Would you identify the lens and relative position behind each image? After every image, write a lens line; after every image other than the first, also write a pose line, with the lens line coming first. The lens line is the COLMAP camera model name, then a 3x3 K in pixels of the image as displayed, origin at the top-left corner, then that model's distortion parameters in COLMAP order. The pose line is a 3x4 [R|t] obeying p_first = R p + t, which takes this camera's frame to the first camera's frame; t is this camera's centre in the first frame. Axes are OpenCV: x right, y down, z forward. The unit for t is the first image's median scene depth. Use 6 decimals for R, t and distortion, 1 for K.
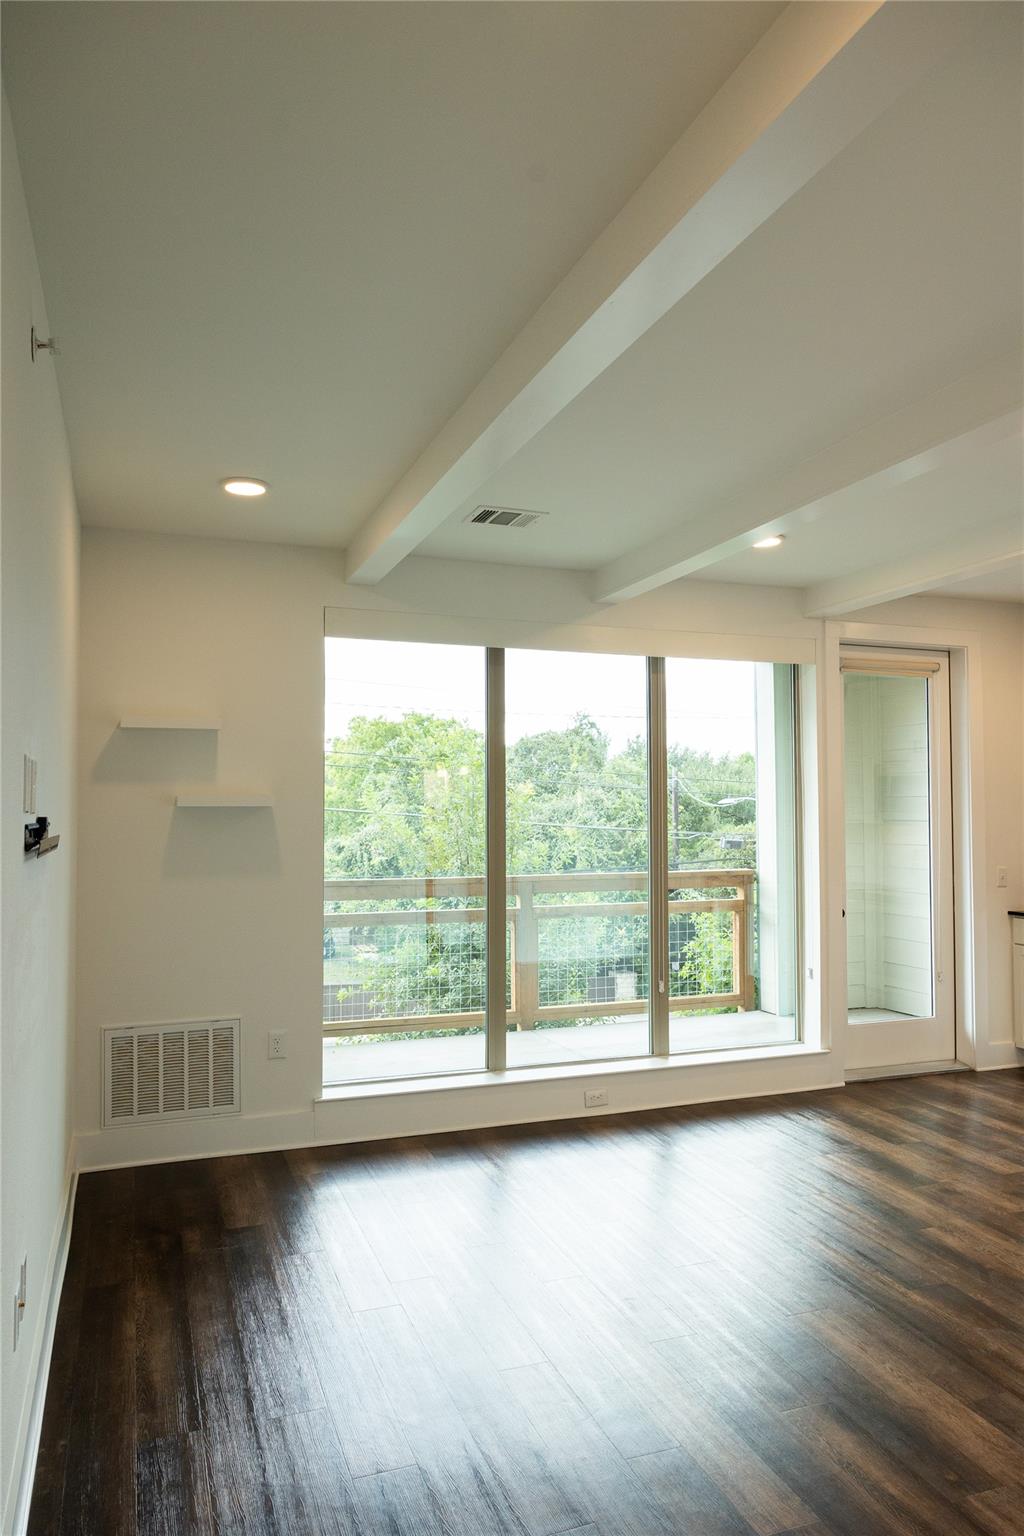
lens RADIAL K [[1038.6, 0, 512.0], [0, 1038.6, 768.0], [0, 0, 1]] dist [0.005626, 0.002833]
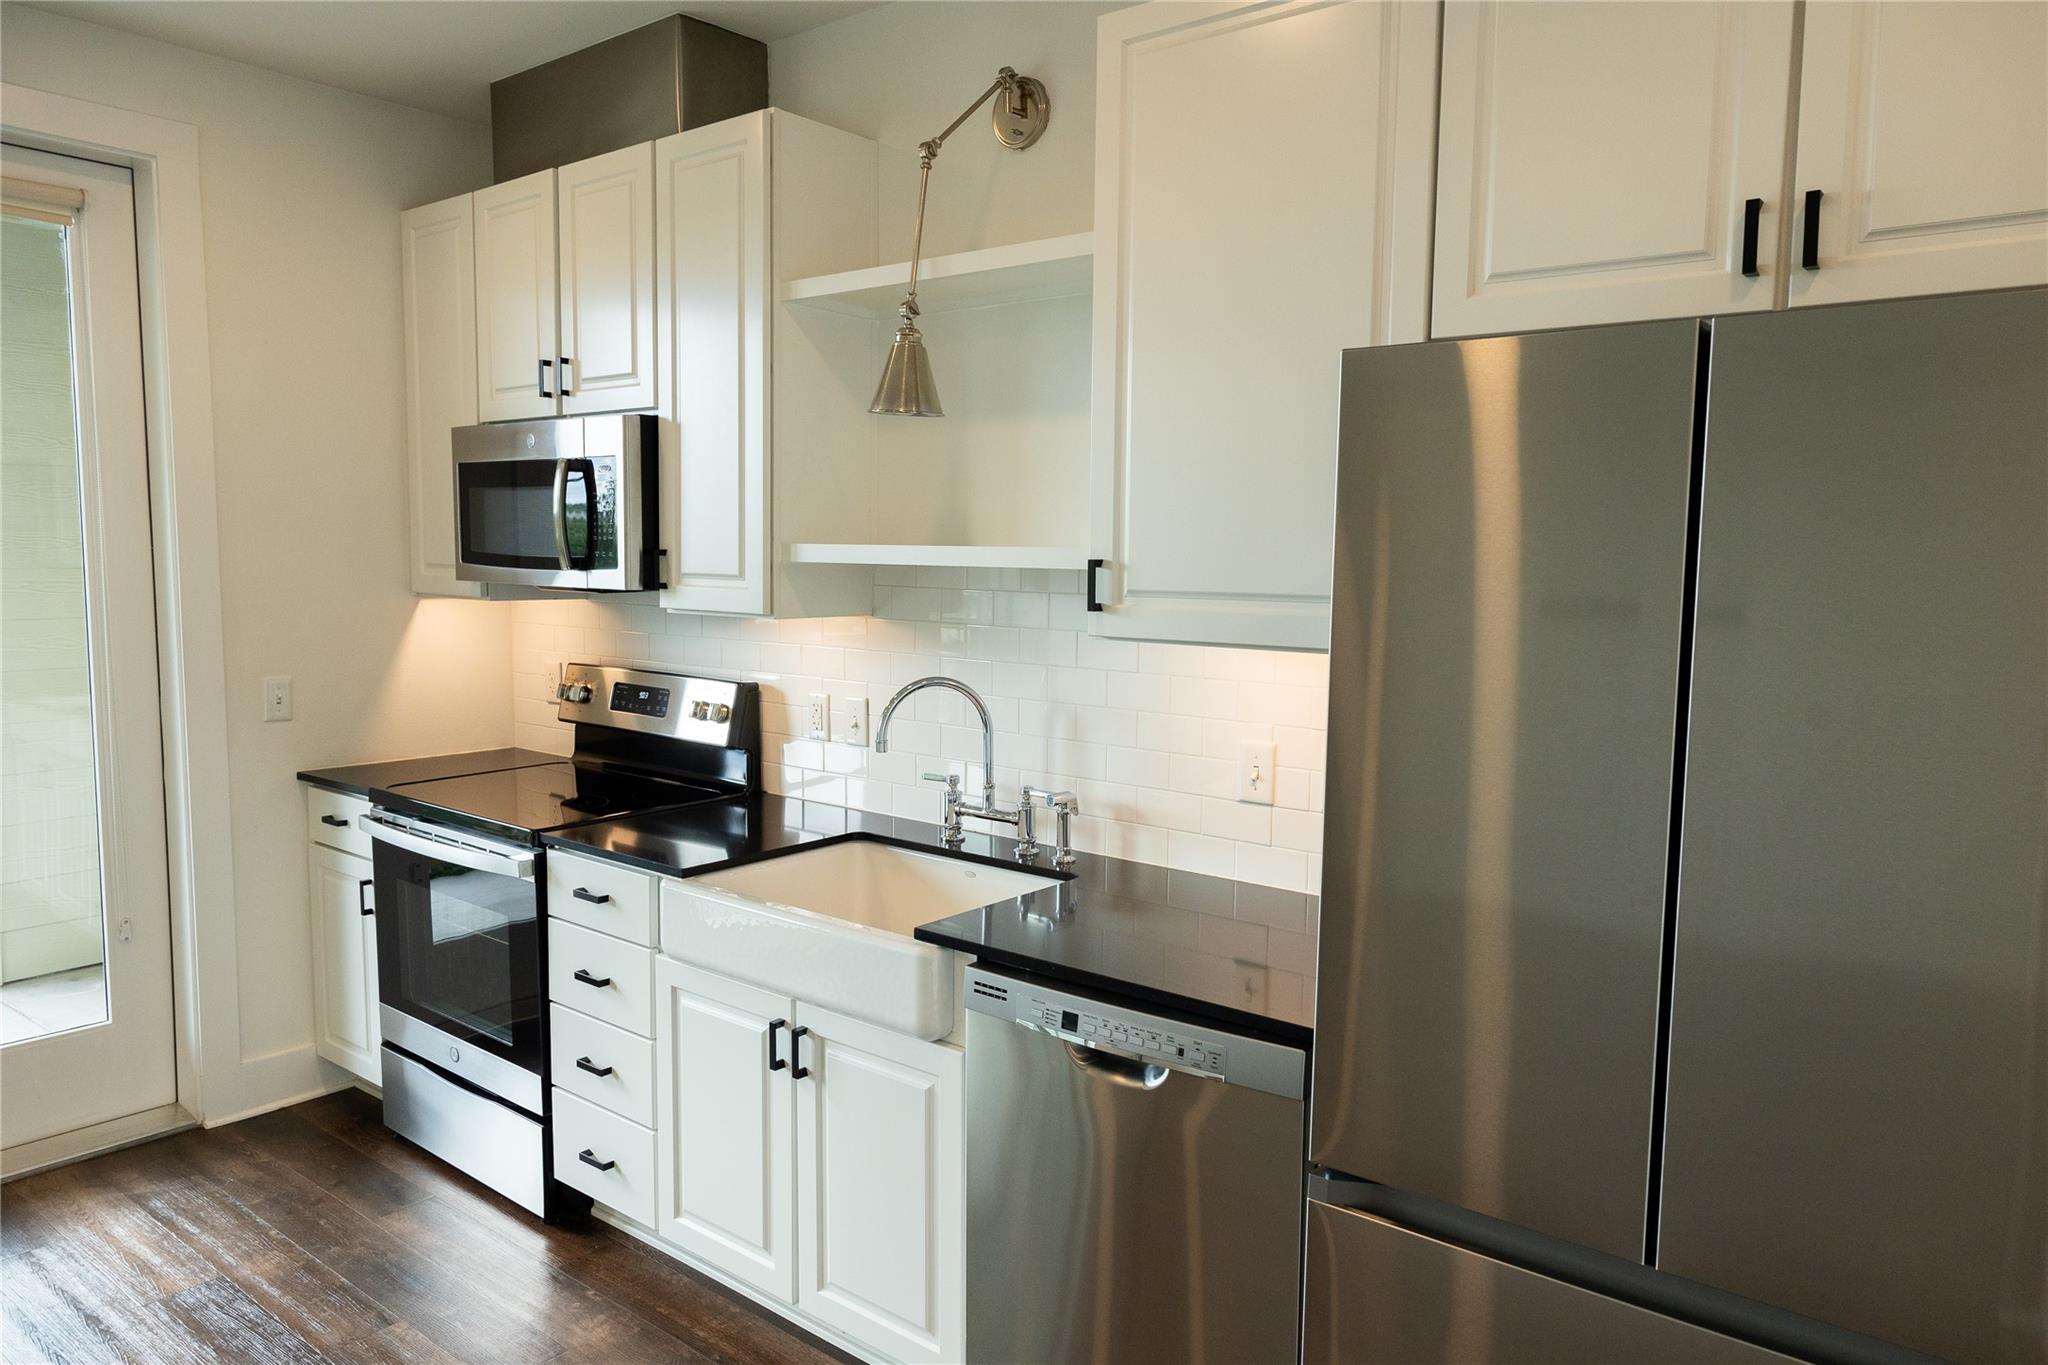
lens RADIAL K [[1384.8, 0, 1023.9], [0, 1384.8, 672.0], [0, 0, 1]] dist [0.005626, 0.002833]
pose [[0.860255, -0.037397, 0.508491, 0.456343], [-0.031675, 0.991460, 0.126505, 0.006029], [-0.508880, -0.124932, 0.851724, 0.330386]]
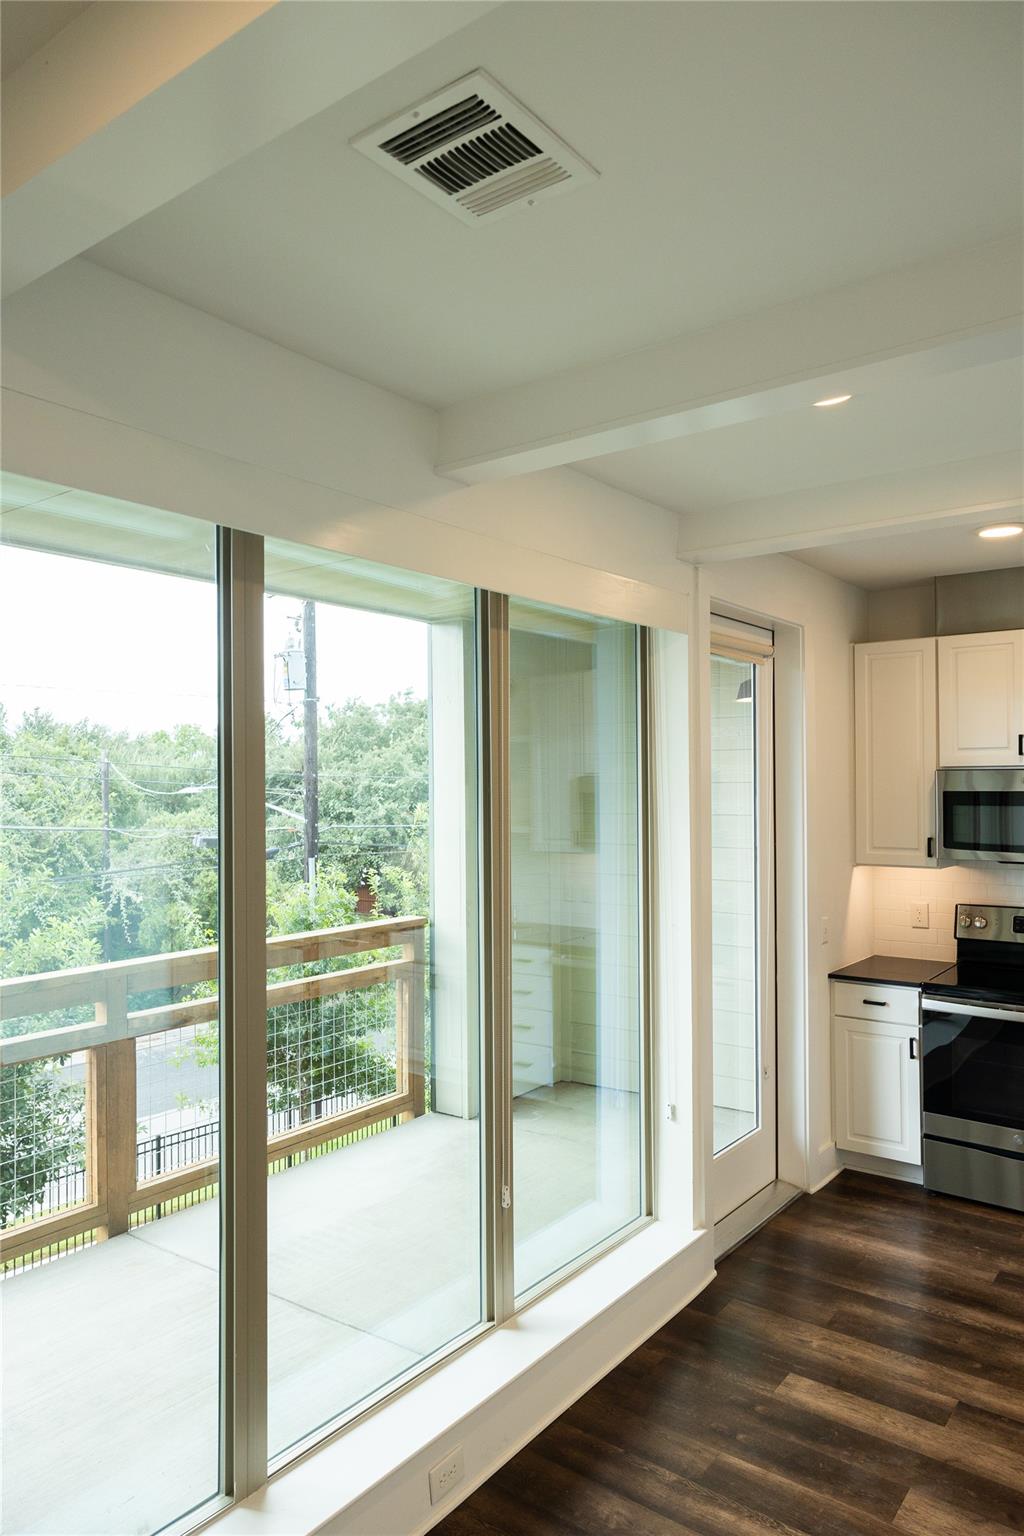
lens RADIAL K [[1027.8, 0, 505.4], [0, 1027.8, 767.5], [0, 0, 1]] dist [-0.003391, 0.001779]
pose [[0.843594, 0.005684, 0.536952, -0.139838], [-0.017430, 0.999707, 0.016801, -0.024970], [-0.536699, -0.023532, 0.843446, 0.504182]]
